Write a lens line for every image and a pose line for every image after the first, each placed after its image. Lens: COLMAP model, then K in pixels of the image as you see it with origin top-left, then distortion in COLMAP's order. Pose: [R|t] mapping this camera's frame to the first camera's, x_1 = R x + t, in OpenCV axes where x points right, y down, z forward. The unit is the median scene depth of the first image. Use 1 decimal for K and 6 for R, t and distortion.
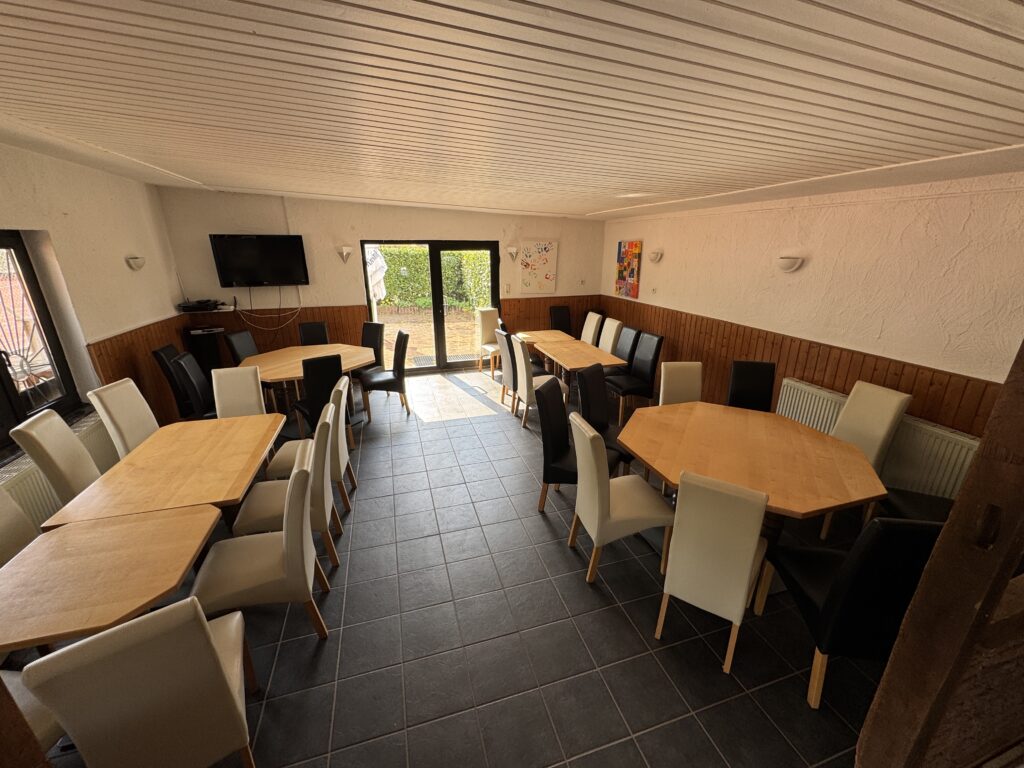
lens RADIAL K [[407.4, 0, 510.5], [0, 407.4, 381.1], [0, 0, 1]] dist [-0.004079, 0.000703]
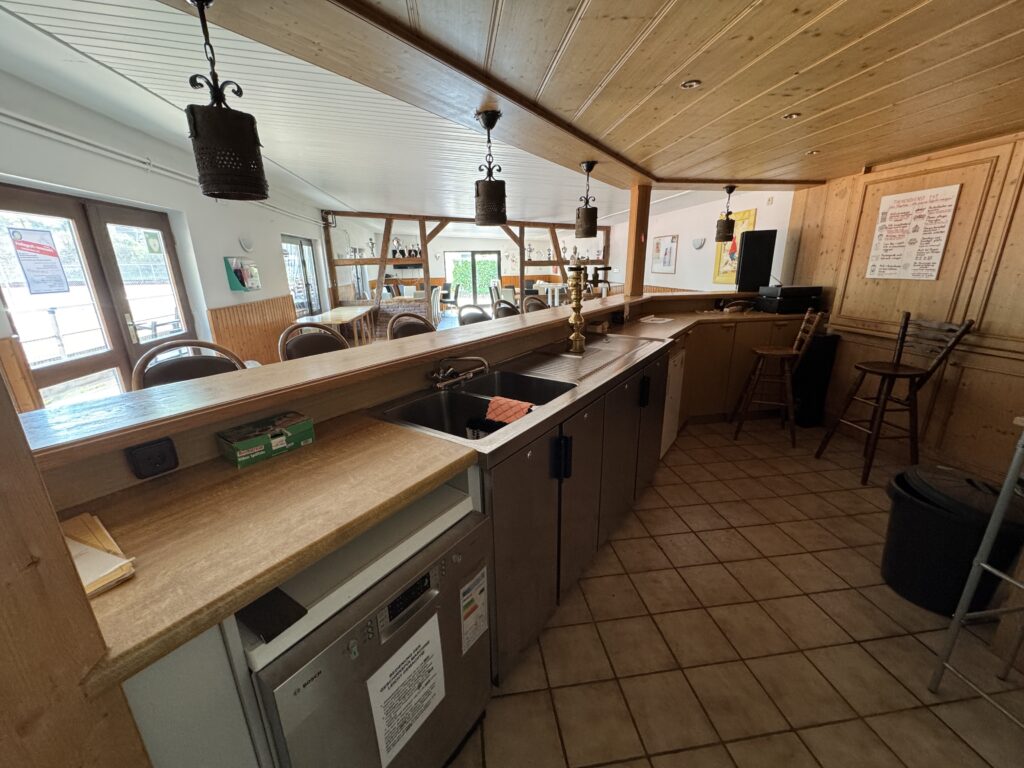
lens RADIAL K [[407.4, 0, 511.3], [0, 407.4, 384.7], [0, 0, 1]] dist [-0.004079, 0.000703]
pose [[0.987549, 0.030423, -0.154341, 0.453549], [-0.034798, 0.999063, -0.025727, 0.523555], [0.153413, 0.030777, 0.987683, -1.381063]]
